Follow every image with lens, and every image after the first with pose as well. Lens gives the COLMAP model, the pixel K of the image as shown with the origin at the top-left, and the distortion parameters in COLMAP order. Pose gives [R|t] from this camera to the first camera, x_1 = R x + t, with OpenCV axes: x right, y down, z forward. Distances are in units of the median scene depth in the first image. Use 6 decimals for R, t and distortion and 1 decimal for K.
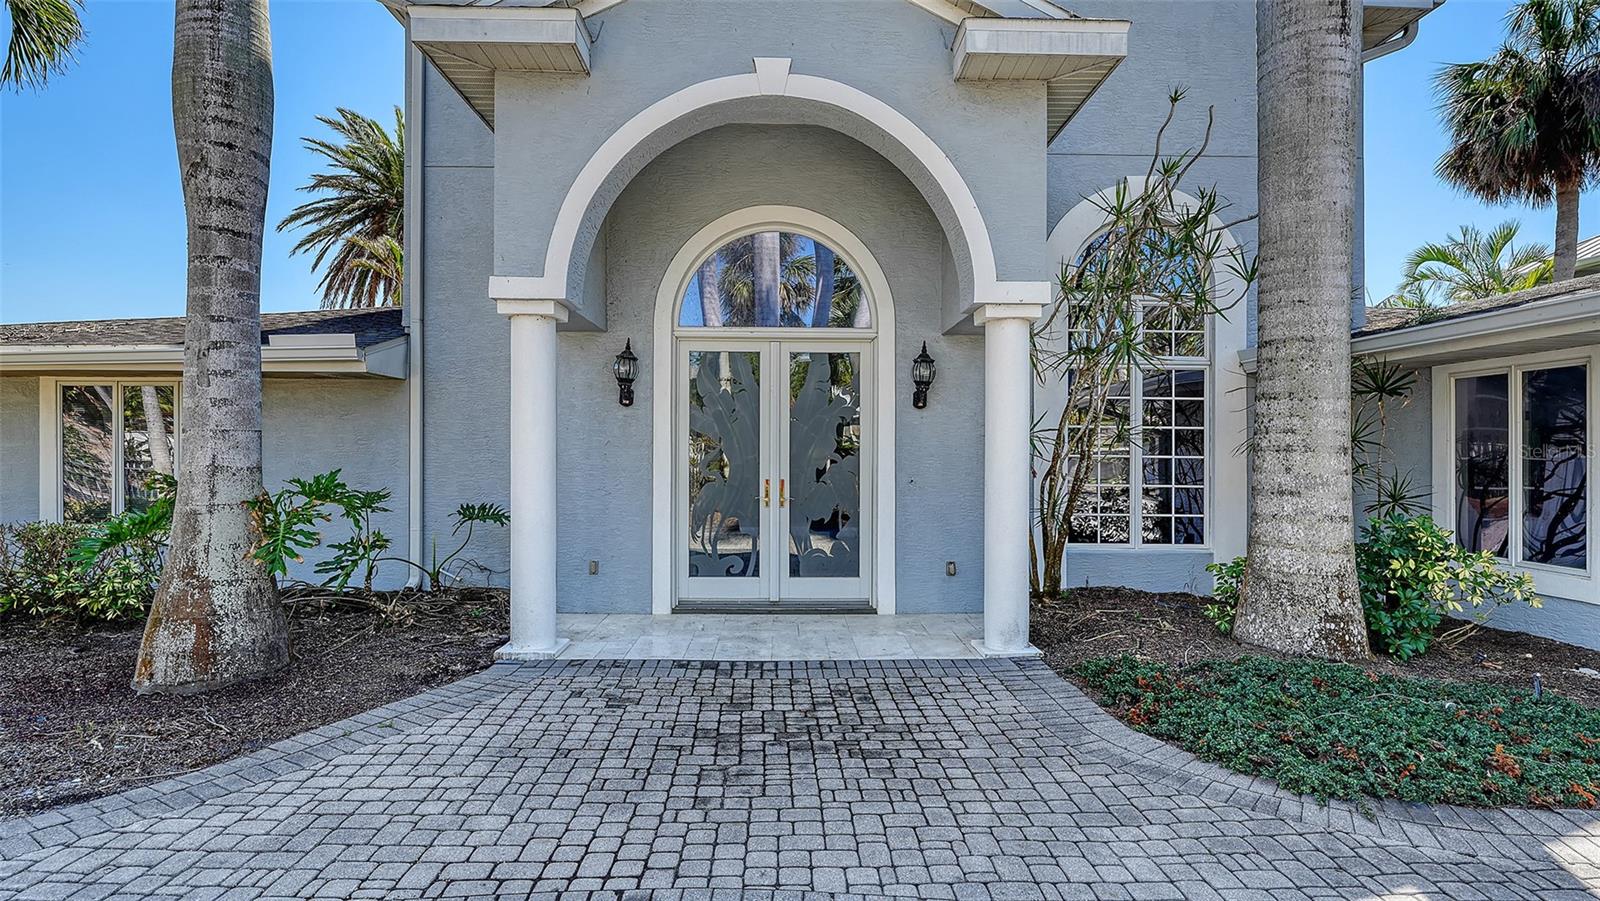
lens RADIAL K [[849.7, 0, 800.0], [0, 849.7, 450.5], [0, 0, 1]] dist [-0.001497, -0.000191]
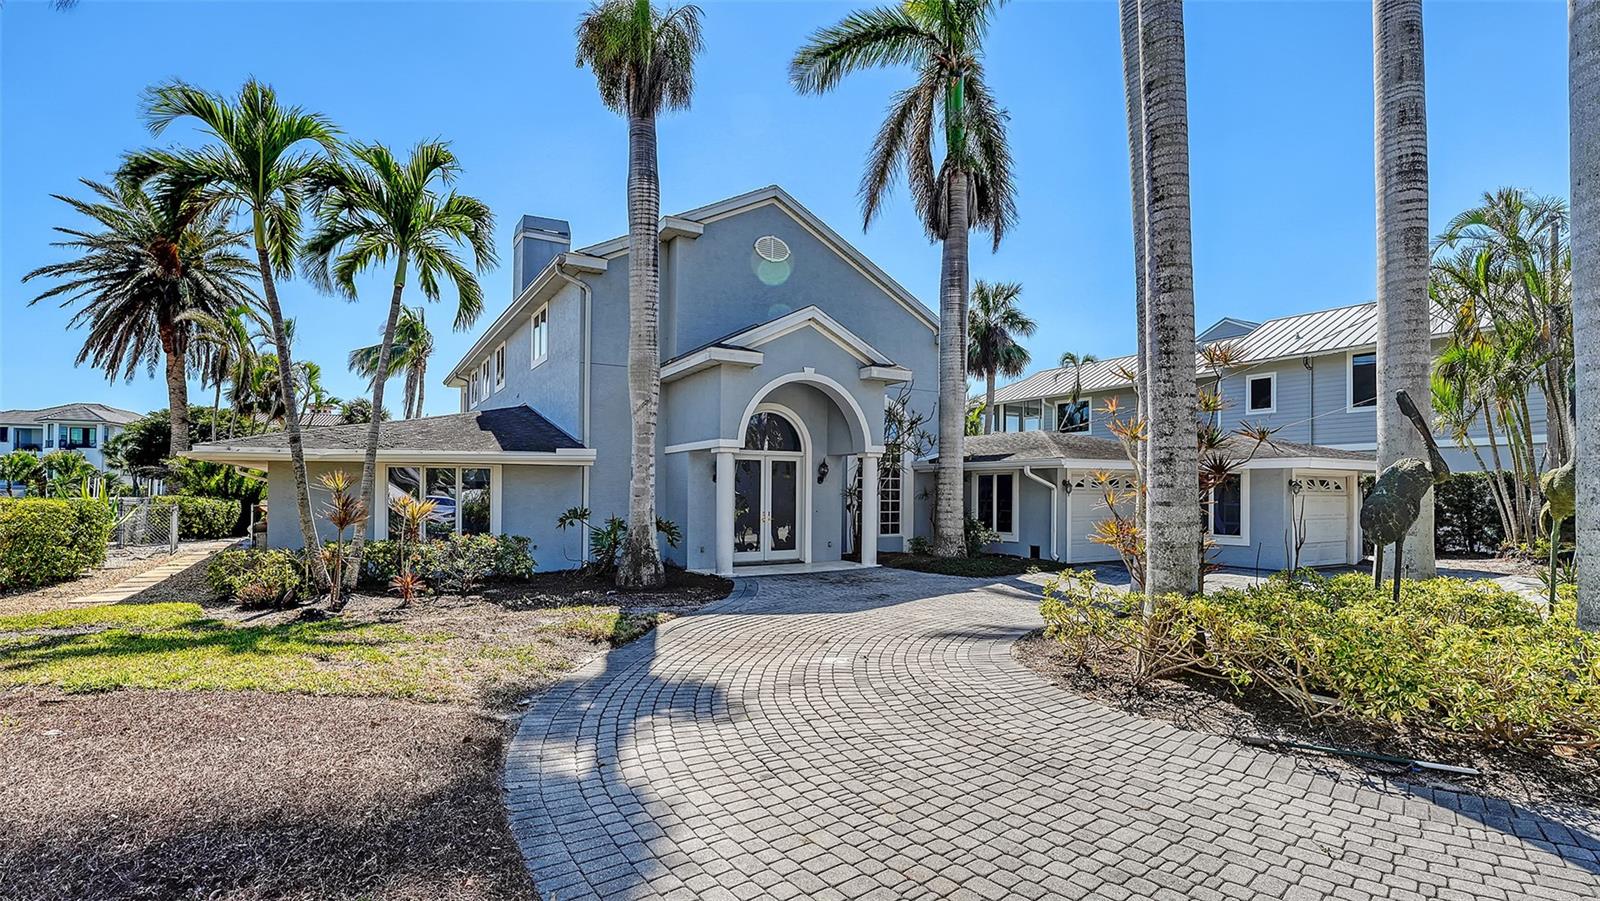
lens RADIAL K [[732.4, 0, 800.7], [0, 732.4, 480.5], [0, 0, 1]] dist [-0.001230, -0.000101]
pose [[0.875189, 0.004080, 0.483765, -0.996866], [0.002251, 0.999919, -0.012506, -0.030123], [-0.483777, 0.012034, 0.875109, -0.940895]]
